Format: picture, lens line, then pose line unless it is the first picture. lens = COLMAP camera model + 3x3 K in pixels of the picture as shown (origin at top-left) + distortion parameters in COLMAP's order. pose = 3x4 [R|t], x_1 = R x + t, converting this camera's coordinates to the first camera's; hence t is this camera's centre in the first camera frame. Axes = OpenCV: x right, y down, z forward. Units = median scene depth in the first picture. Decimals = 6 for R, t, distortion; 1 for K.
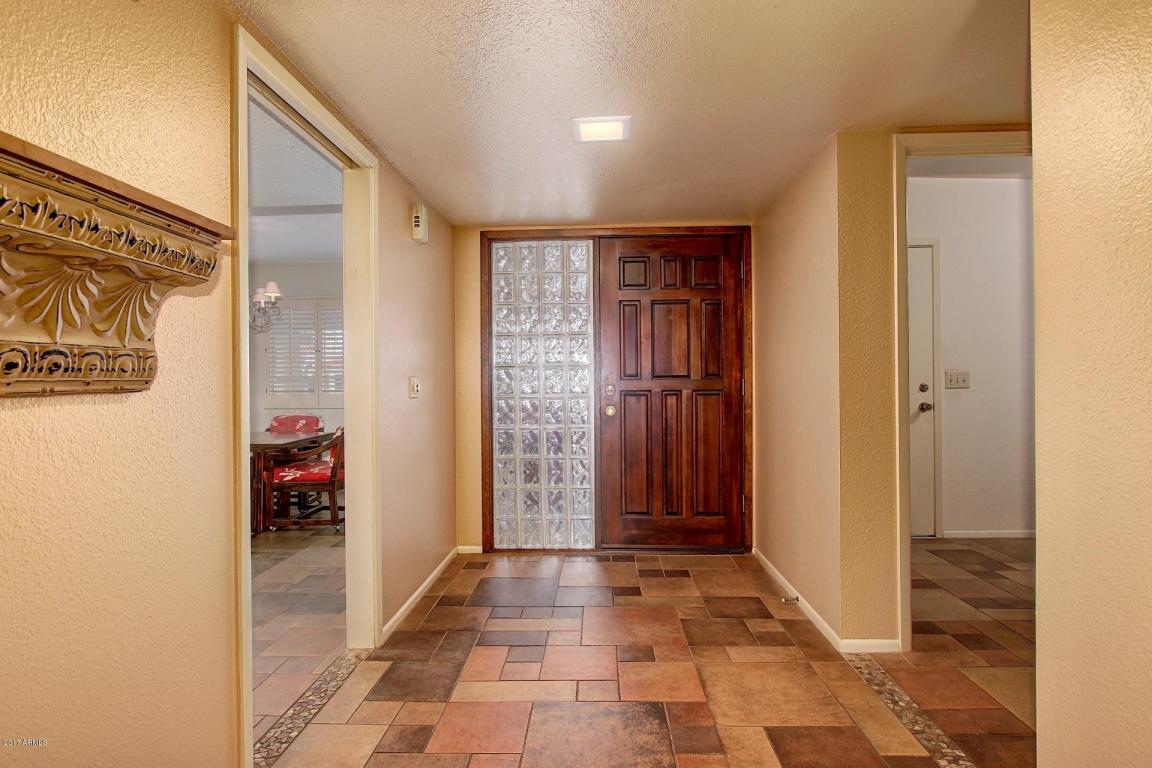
lens RADIAL K [[618.4, 0, 576.0], [0, 618.4, 384.0], [0, 0, 1]] dist [-0.020634, 0.001699]
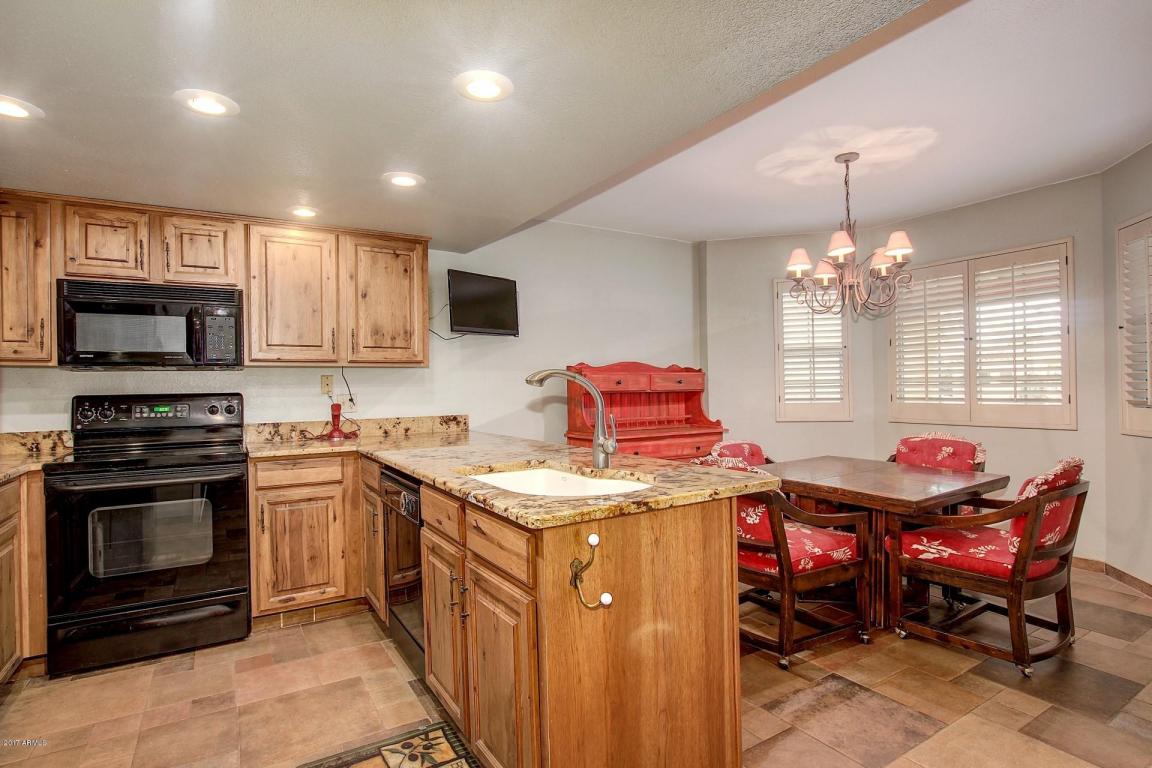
lens RADIAL K [[577.6, 0, 576.0], [0, 577.6, 384.0], [0, 0, 1]] dist [-0.020710, -0.000116]
pose [[0.565424, -0.000311, -0.824800, -0.185739], [0.008095, 0.999954, 0.005172, -0.014579], [0.824761, -0.009601, 0.565400, 0.373298]]
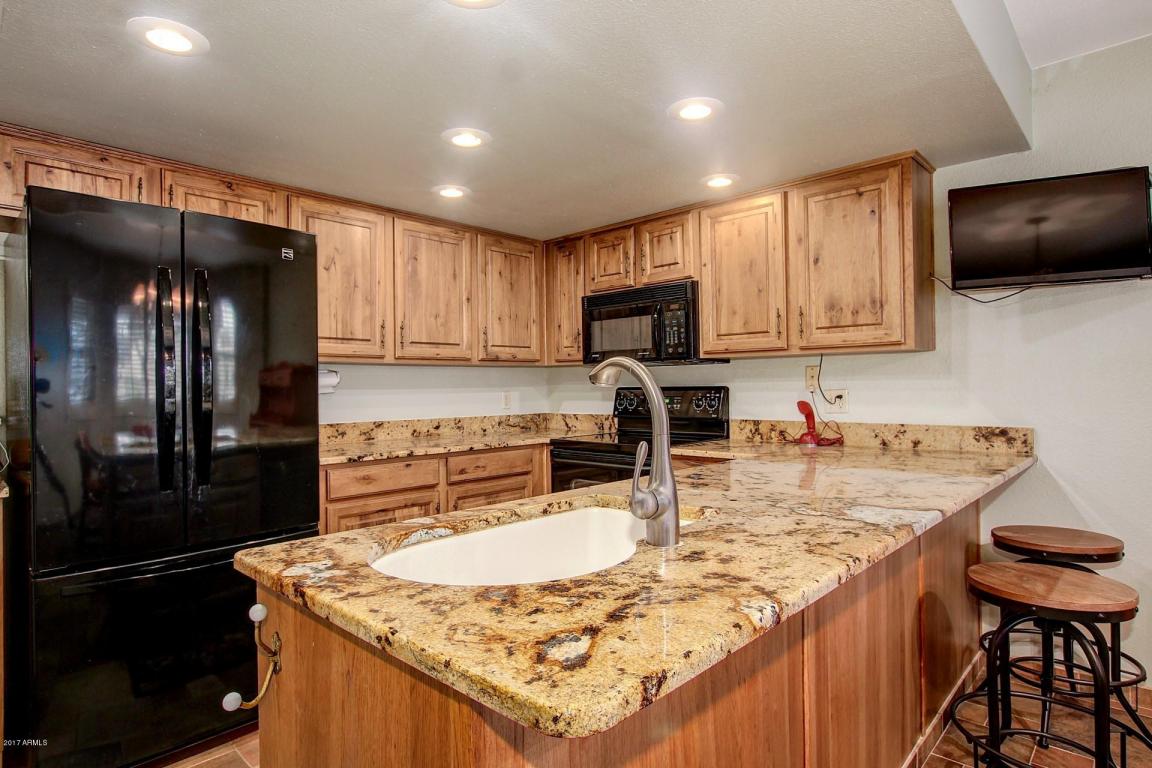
lens RADIAL K [[618.4, 0, 576.0], [0, 618.4, 384.0], [0, 0, 1]] dist [-0.020634, 0.001699]
pose [[-0.648904, 0.015870, -0.760705, -0.638944], [0.017922, 0.999824, 0.005571, -0.010840], [0.760659, -0.010019, -0.649074, 1.605061]]
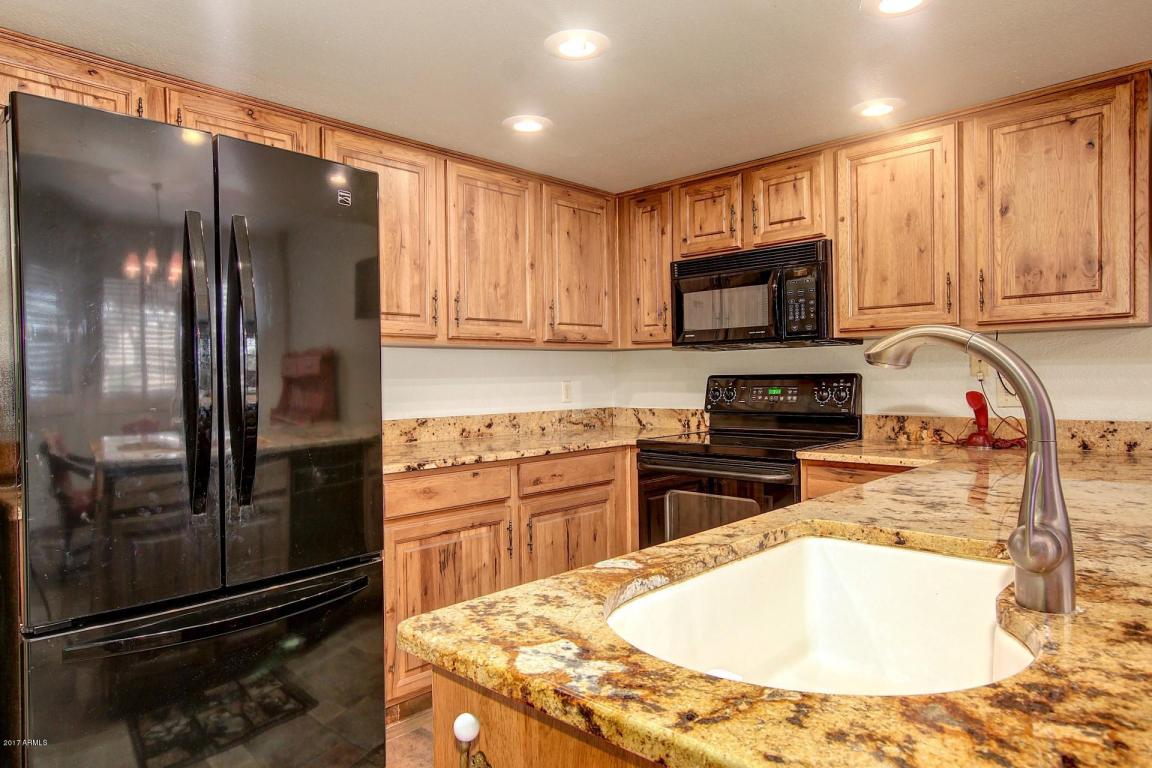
lens RADIAL K [[711.7, 0, 576.0], [0, 711.7, 384.0], [0, 0, 1]] dist [-0.004055, 0.006783]
pose [[-0.652862, 0.028227, -0.756950, -0.606113], [0.019863, 0.999600, 0.020143, -0.007507], [0.757216, -0.001885, -0.653162, 1.285649]]
